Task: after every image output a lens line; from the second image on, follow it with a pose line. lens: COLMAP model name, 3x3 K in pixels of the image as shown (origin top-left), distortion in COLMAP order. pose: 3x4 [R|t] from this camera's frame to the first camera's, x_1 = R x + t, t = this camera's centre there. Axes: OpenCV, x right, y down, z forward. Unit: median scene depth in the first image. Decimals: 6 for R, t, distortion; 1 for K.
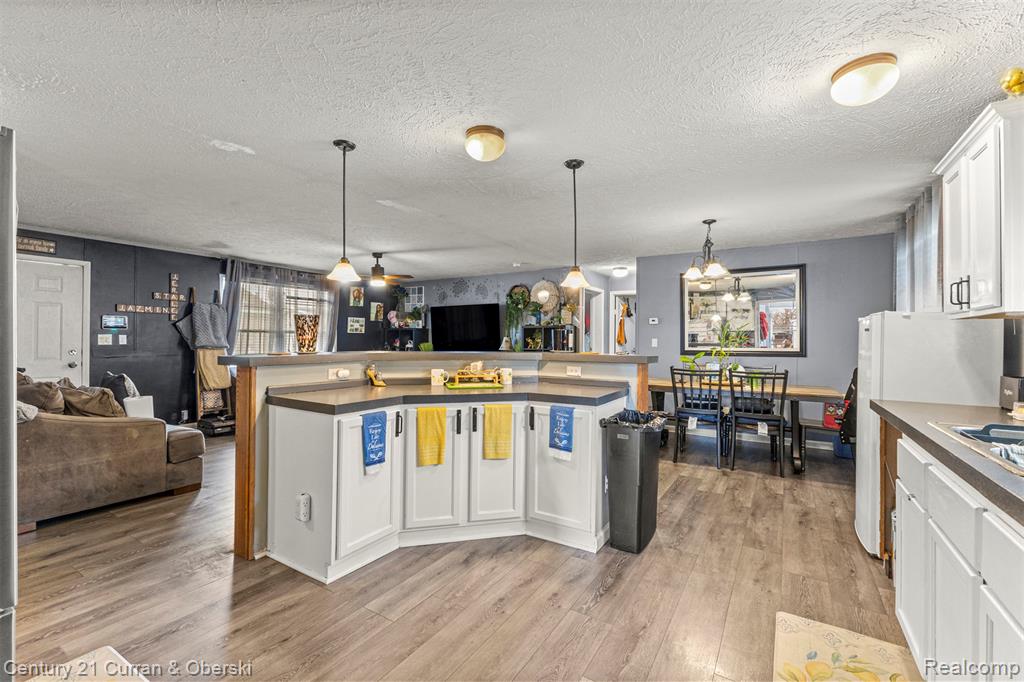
lens RADIAL K [[451.2, 0, 514.9], [0, 451.2, 339.7], [0, 0, 1]] dist [-0.003404, -0.002850]
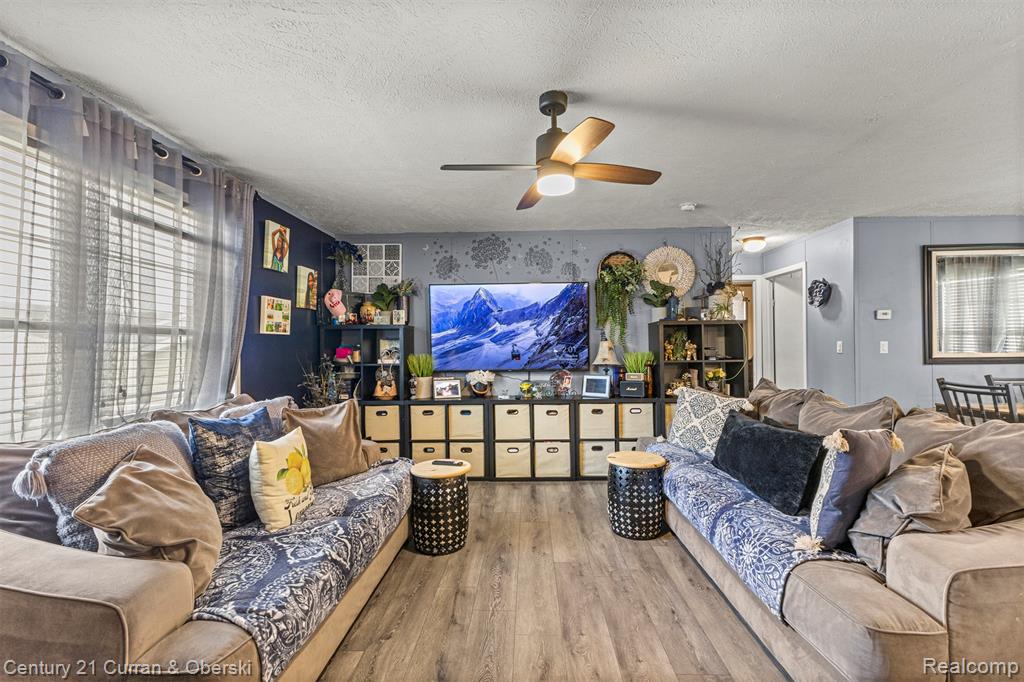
lens RADIAL K [[451.2, 0, 511.3], [0, 451.2, 339.5], [0, 0, 1]] dist [-0.003404, -0.002850]
pose [[0.867552, -0.004324, 0.497328, -0.376486], [0.011119, 0.999881, -0.010703, -0.002961], [-0.497223, 0.014815, 0.867497, 0.529918]]
